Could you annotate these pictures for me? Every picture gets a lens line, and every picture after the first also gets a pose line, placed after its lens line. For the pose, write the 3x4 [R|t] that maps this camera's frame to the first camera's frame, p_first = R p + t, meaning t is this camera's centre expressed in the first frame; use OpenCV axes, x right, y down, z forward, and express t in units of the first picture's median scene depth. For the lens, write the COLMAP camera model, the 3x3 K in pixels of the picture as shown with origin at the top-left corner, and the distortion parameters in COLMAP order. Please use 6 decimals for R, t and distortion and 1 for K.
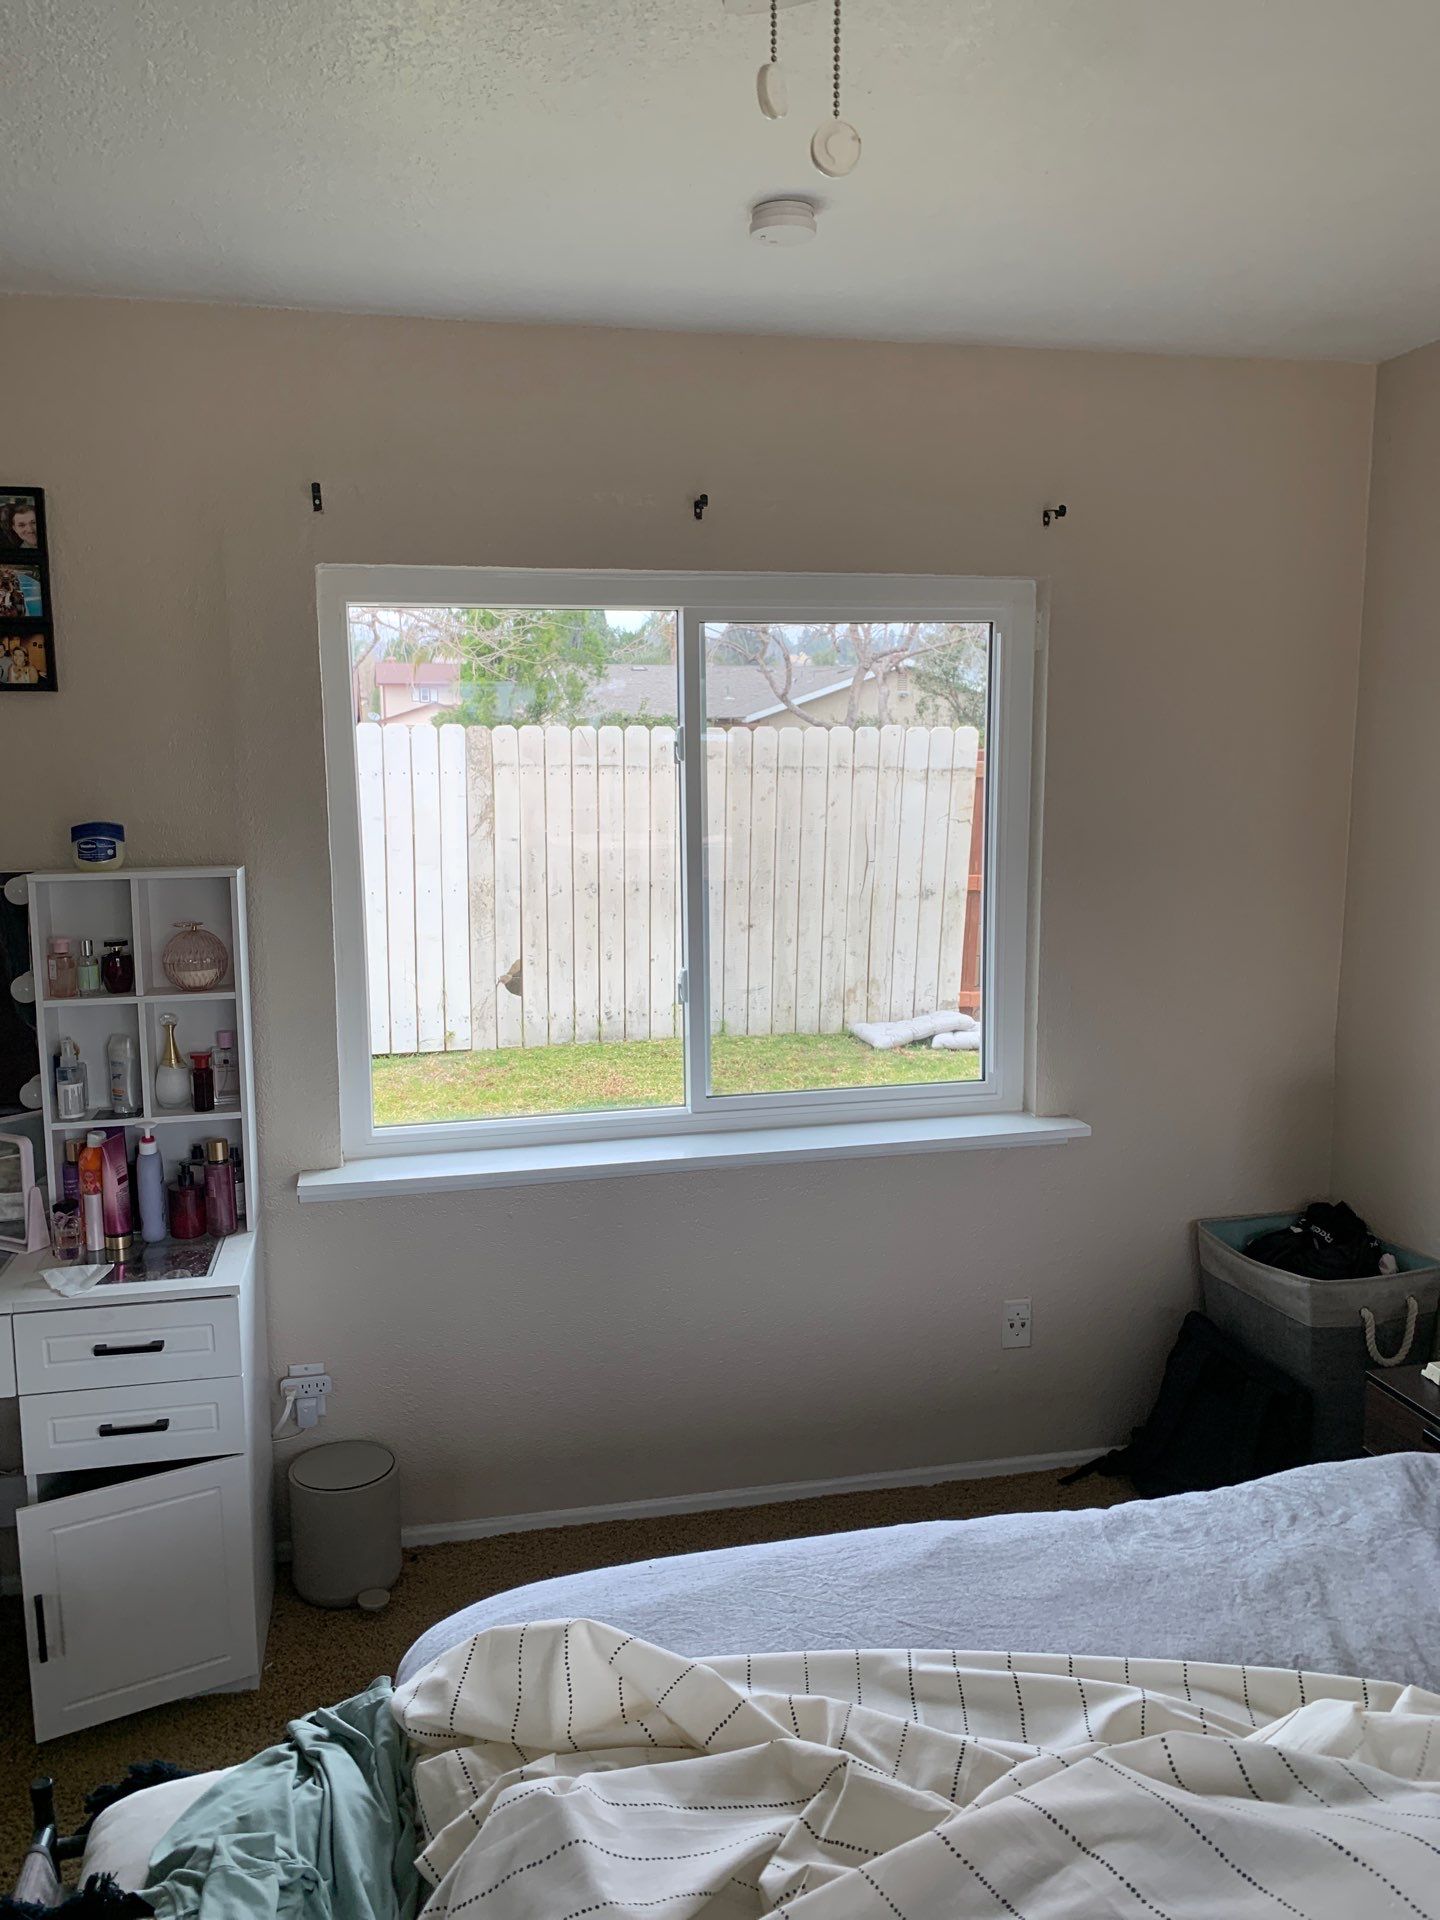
lens RADIAL K [[1496.6, 0, 738.3], [0, 1496.6, 934.2], [0, 0, 1]] dist [0.041583, -0.033268]
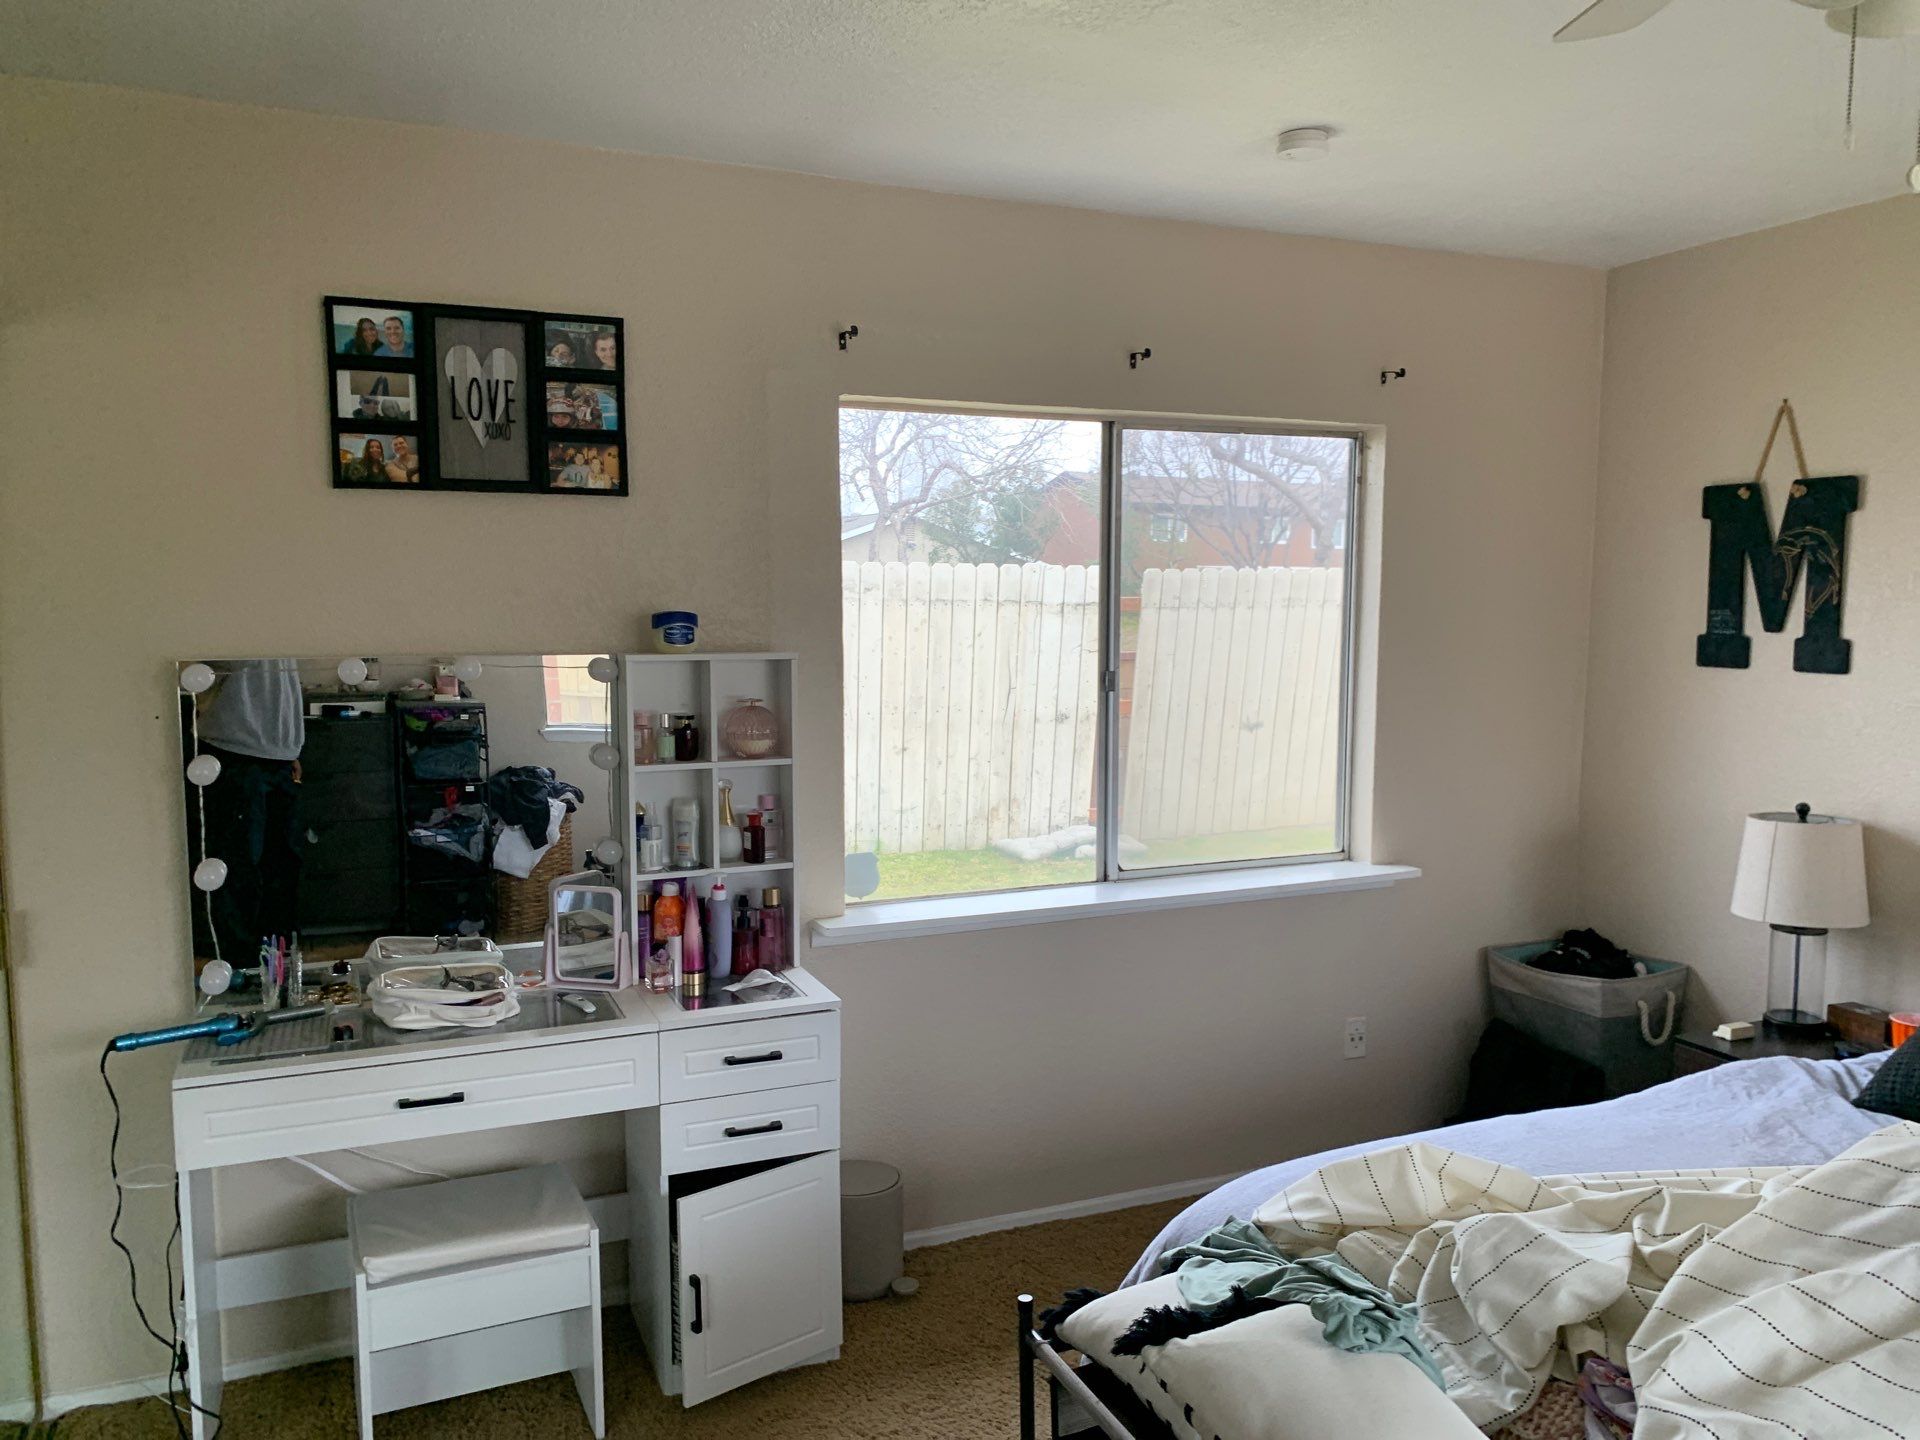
lens RADIAL K [[1478.9, 0, 1043.3], [0, 1478.9, 730.5], [0, 0, 1]] dist [0.097296, -0.187682]
pose [[0.977547, -0.010829, 0.210437, -0.378539], [0.018150, 0.999294, -0.032888, 0.057241], [-0.209932, 0.035969, 0.977054, -0.155521]]
